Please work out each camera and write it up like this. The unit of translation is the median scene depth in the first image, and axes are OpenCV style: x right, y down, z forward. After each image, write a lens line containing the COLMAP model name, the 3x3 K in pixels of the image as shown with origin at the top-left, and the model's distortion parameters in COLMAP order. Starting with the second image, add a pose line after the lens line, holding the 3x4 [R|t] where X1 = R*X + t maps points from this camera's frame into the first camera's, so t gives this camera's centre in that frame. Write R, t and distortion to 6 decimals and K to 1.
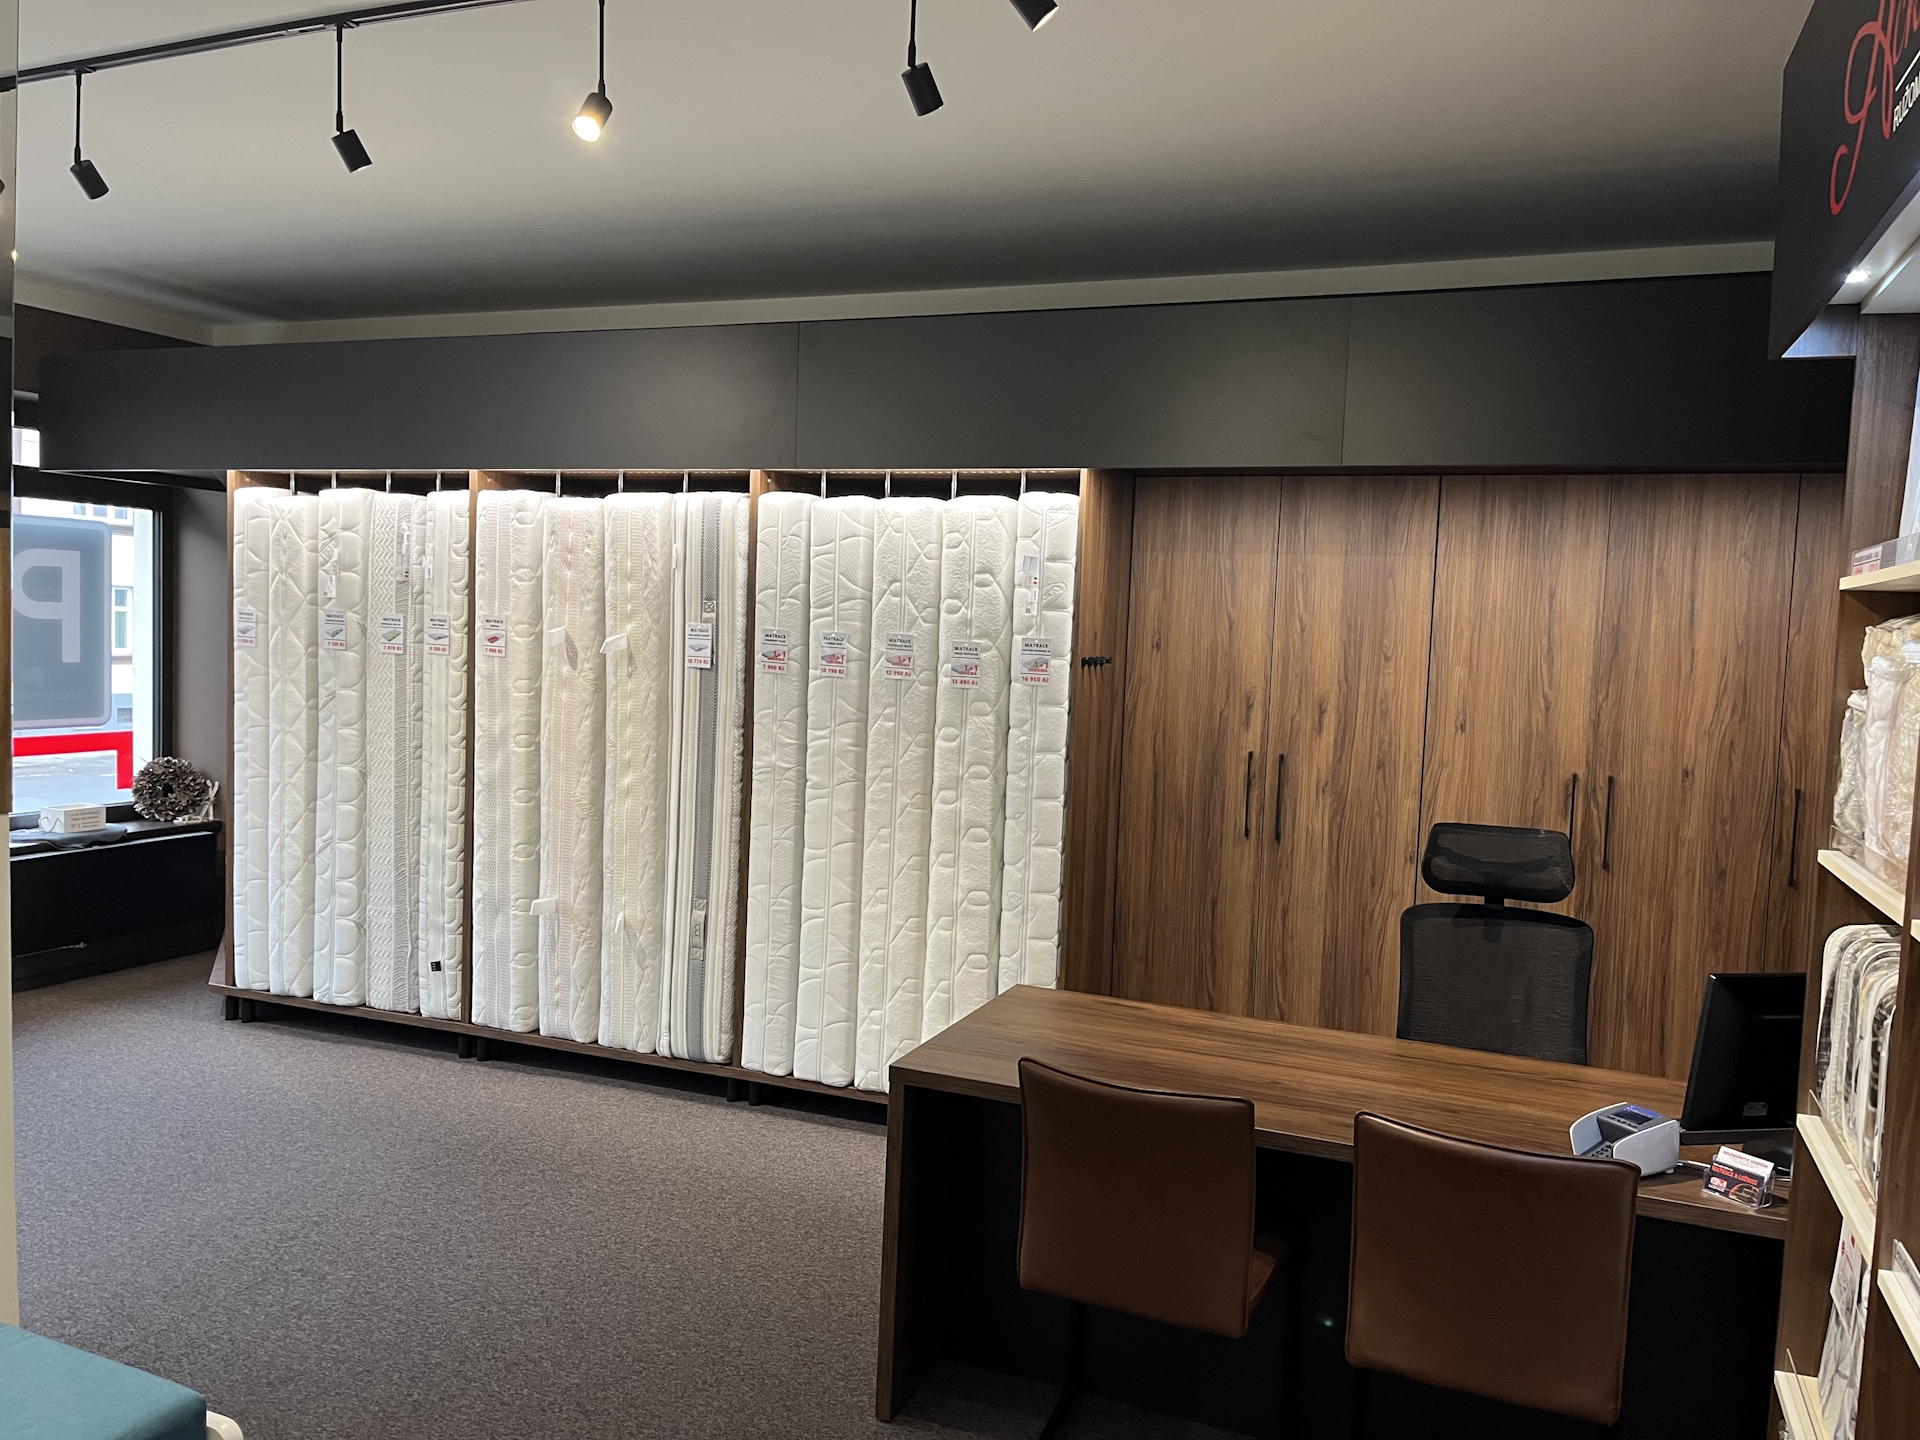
lens RADIAL K [[1458.5, 0, 969.0], [0, 1458.5, 706.7], [0, 0, 1]] dist [0.052591, -0.053117]
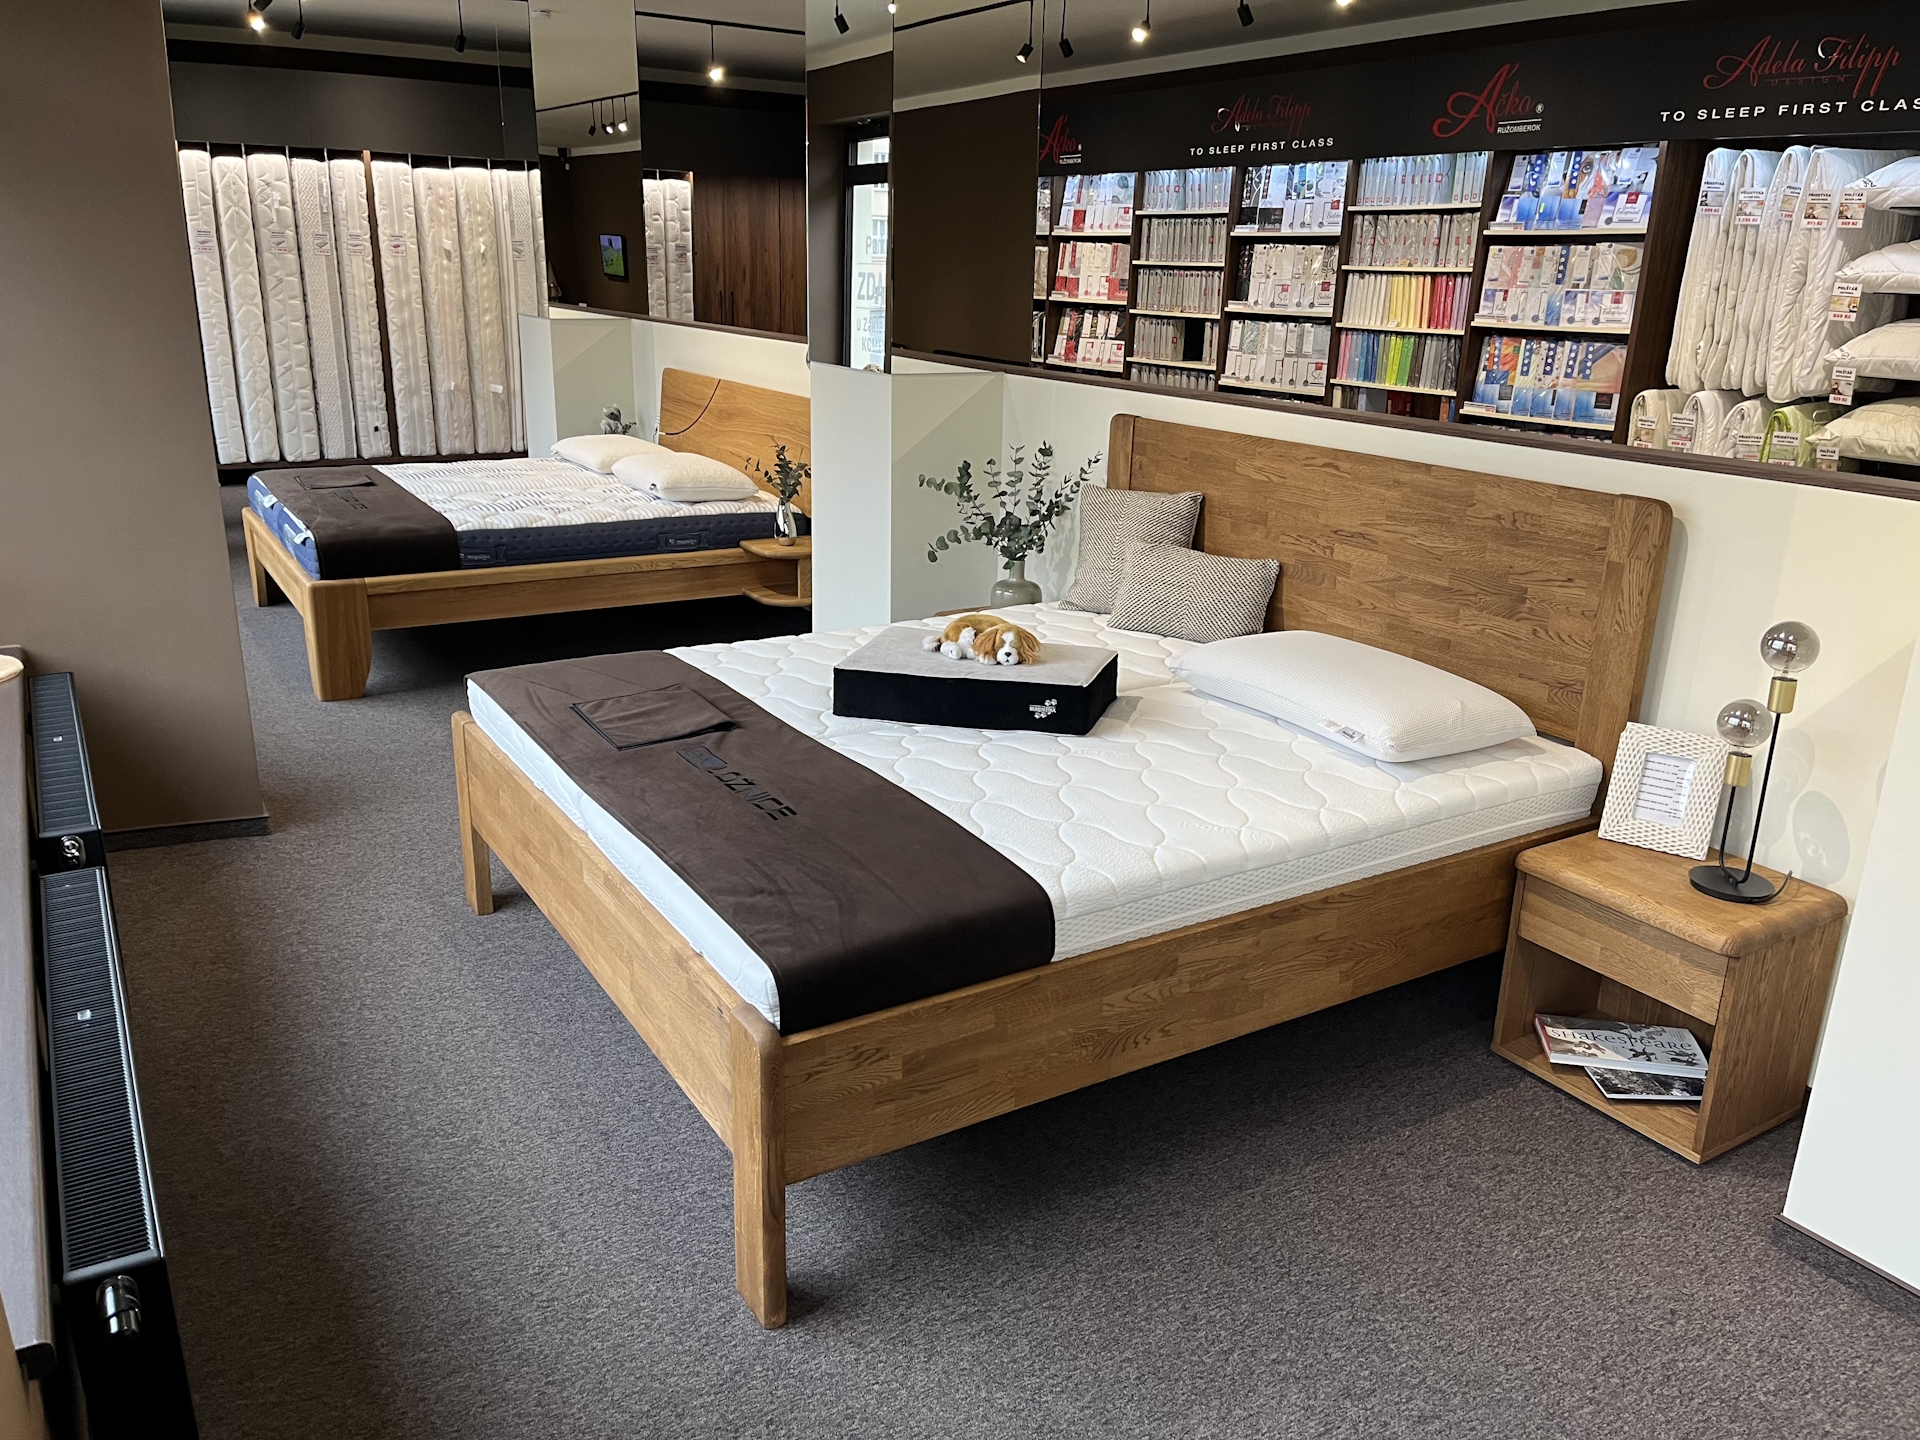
lens RADIAL K [[1458.5, 0, 972.5], [0, 1458.5, 722.2], [0, 0, 1]] dist [0.052591, -0.053117]
pose [[0.584059, -0.263597, 0.767719, -1.628376], [0.045803, 0.954998, 0.293055, 0.019046], [-0.810418, -0.135998, 0.569848, -0.838340]]
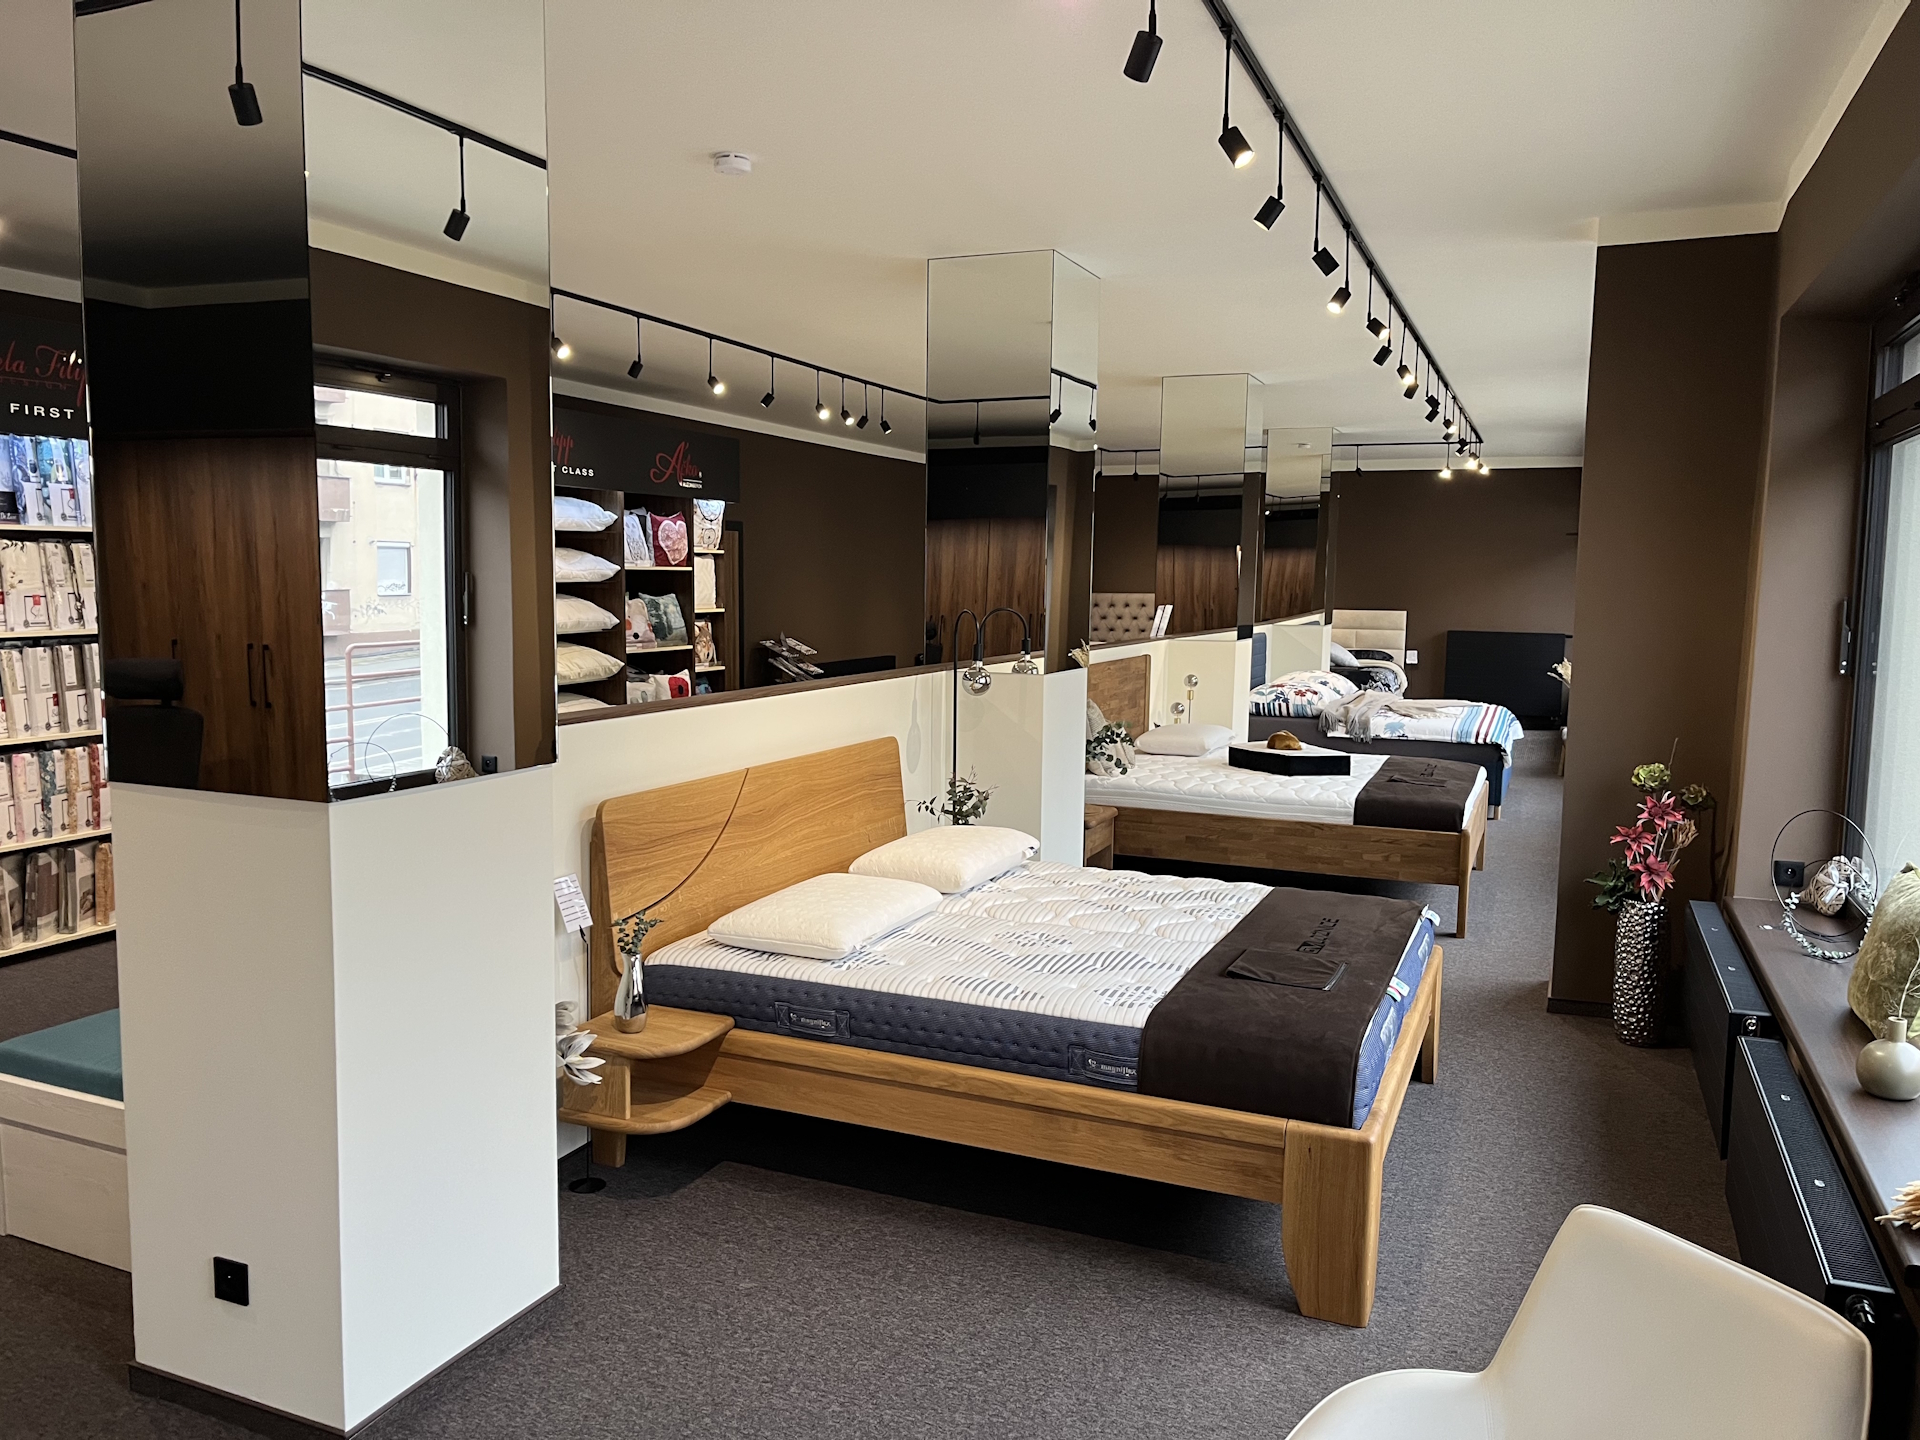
lens RADIAL K [[1458.5, 0, 954.2], [0, 1458.5, 743.3], [0, 0, 1]] dist [0.052591, -0.053117]
pose [[-0.998726, -0.049777, -0.008271, -0.708905], [-0.050453, 0.982350, 0.180121, -0.089575], [-0.000841, 0.180309, -0.983610, 1.153792]]
